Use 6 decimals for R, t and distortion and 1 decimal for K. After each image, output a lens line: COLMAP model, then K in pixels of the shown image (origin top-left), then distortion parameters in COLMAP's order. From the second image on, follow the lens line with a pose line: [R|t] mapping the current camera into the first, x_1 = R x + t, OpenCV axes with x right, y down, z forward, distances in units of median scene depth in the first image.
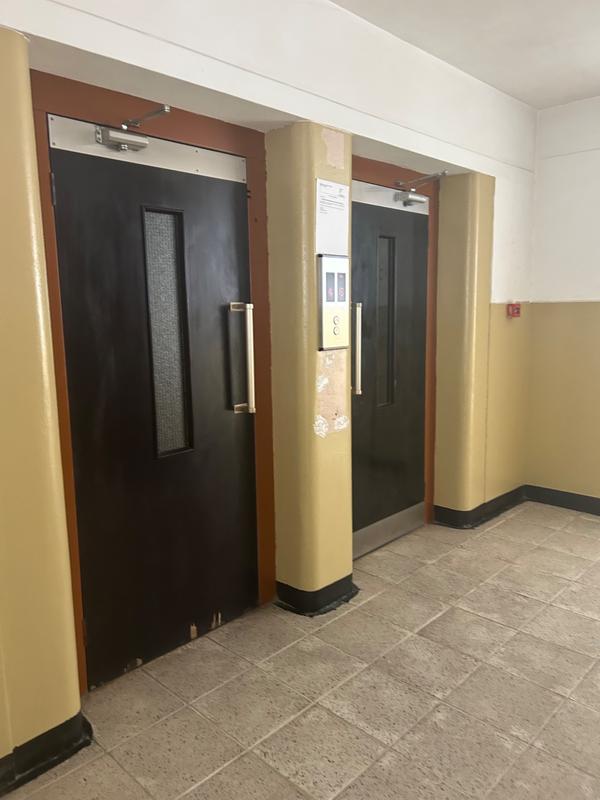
lens RADIAL K [[604.9, 0, 299.3], [0, 604.9, 400.3], [0, 0, 1]] dist [0.043637, -0.048605]
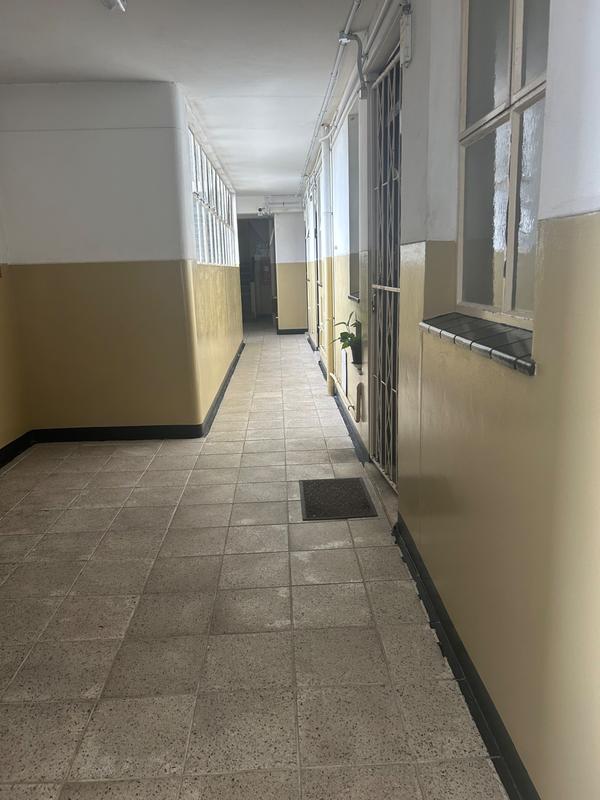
lens RADIAL K [[604.9, 0, 300.2], [0, 604.9, 399.8], [0, 0, 1]] dist [0.043637, -0.048605]
pose [[0.695966, -0.151318, 0.701950, -0.091633], [0.121434, 0.988267, 0.092640, 0.055798], [-0.707732, 0.020766, 0.706175, -0.208002]]
